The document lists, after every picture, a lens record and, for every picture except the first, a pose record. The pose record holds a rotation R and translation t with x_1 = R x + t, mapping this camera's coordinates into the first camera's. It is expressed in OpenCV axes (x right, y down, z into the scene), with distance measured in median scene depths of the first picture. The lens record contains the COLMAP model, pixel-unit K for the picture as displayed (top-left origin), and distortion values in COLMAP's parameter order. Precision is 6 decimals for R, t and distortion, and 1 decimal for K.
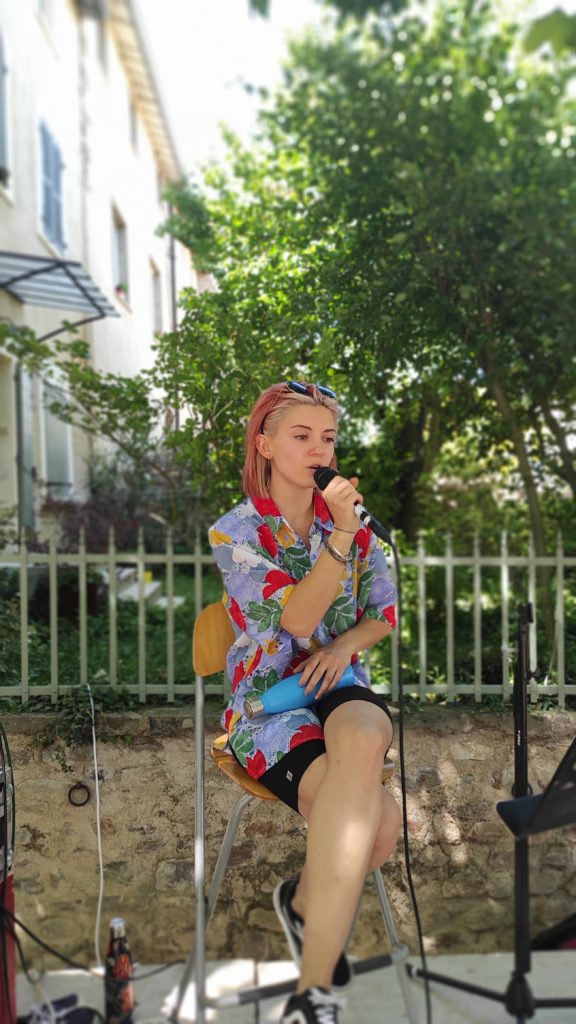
lens RADIAL K [[755.8, 0, 288.0], [0, 755.8, 512.0], [0, 0, 1]] dist [0.066493, -0.064401]
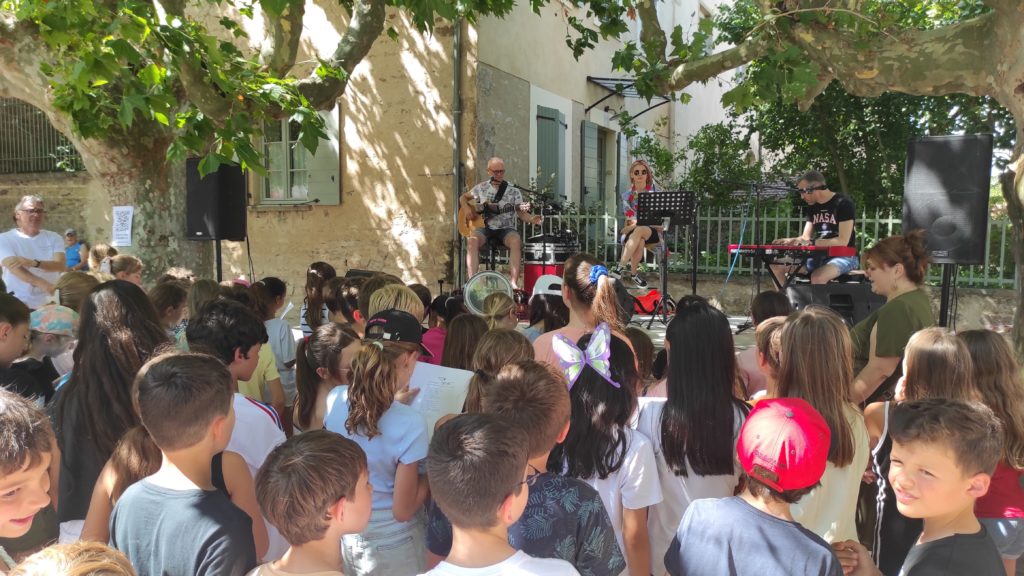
lens RADIAL K [[755.8, 0, 512.5], [0, 755.8, 294.6], [0, 0, 1]] dist [0.066493, -0.064401]
pose [[0.866893, 0.059158, -0.494972, 0.309777], [-0.030209, 0.997343, 0.066293, 0.066237], [0.497578, -0.042517, 0.866377, -0.638750]]
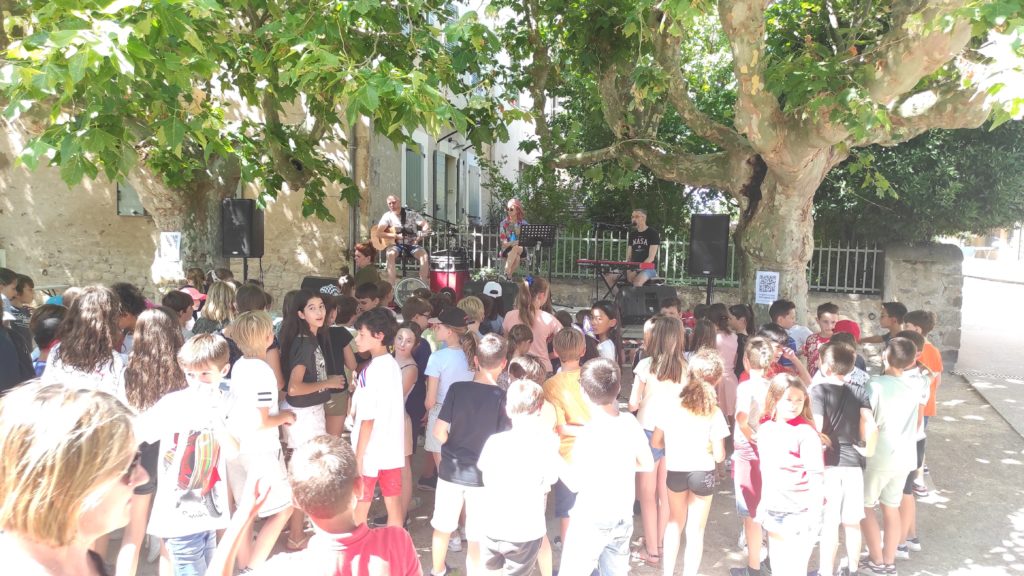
lens RADIAL K [[755.8, 0, 512.5], [0, 755.8, 294.6], [0, 0, 1]] dist [0.066493, -0.064401]
pose [[0.972287, 0.053245, -0.227645, 0.287000], [-0.040273, 0.997309, 0.061257, 0.046387], [0.230294, -0.050391, 0.971816, -1.016912]]
